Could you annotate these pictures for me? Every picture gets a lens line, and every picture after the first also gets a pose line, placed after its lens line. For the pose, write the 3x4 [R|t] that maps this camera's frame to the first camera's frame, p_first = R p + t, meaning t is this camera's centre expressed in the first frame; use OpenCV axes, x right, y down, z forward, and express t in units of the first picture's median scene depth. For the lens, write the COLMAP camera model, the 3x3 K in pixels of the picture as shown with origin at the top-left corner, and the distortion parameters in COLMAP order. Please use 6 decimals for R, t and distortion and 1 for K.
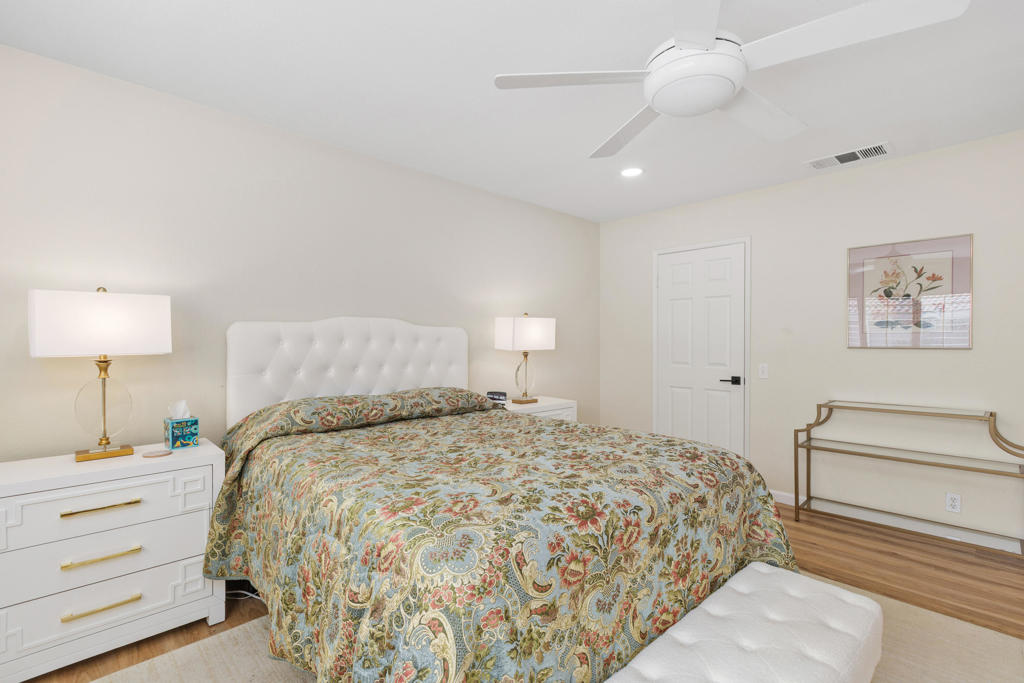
lens RADIAL K [[467.3, 0, 510.1], [0, 467.3, 349.9], [0, 0, 1]] dist [0.002582, 0.000009]
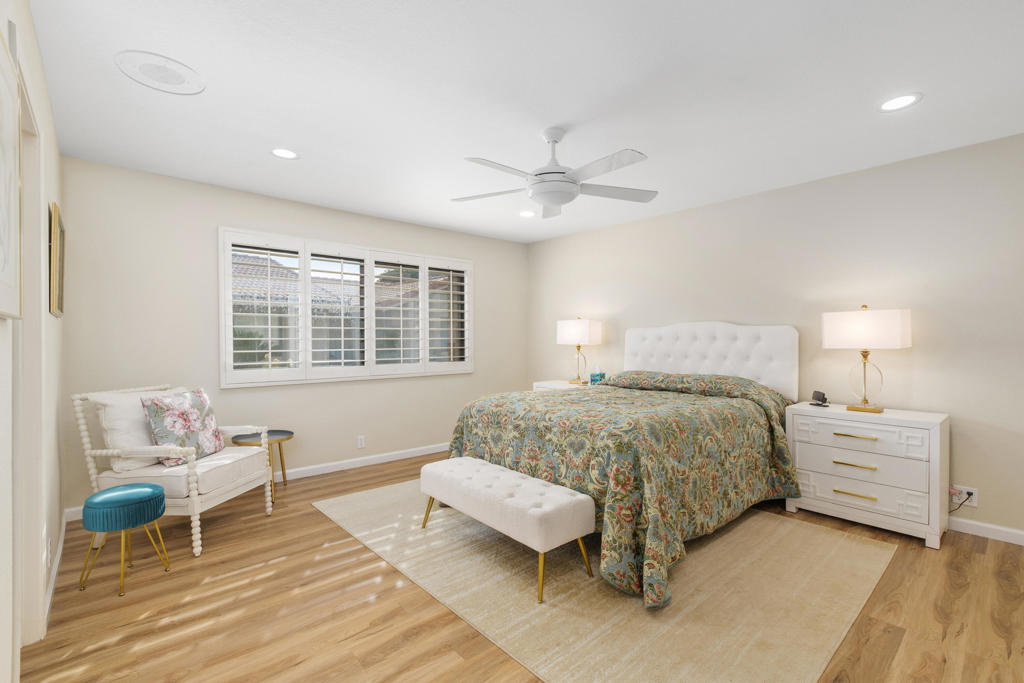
lens RADIAL K [[467.3, 0, 510.1], [0, 467.3, 349.9], [0, 0, 1]] dist [0.002582, 0.000009]
pose [[-0.048157, 0.023743, -0.998558, 1.130684], [-0.016117, 0.999569, 0.024544, -0.011442], [0.998710, 0.017275, -0.047753, 0.474442]]
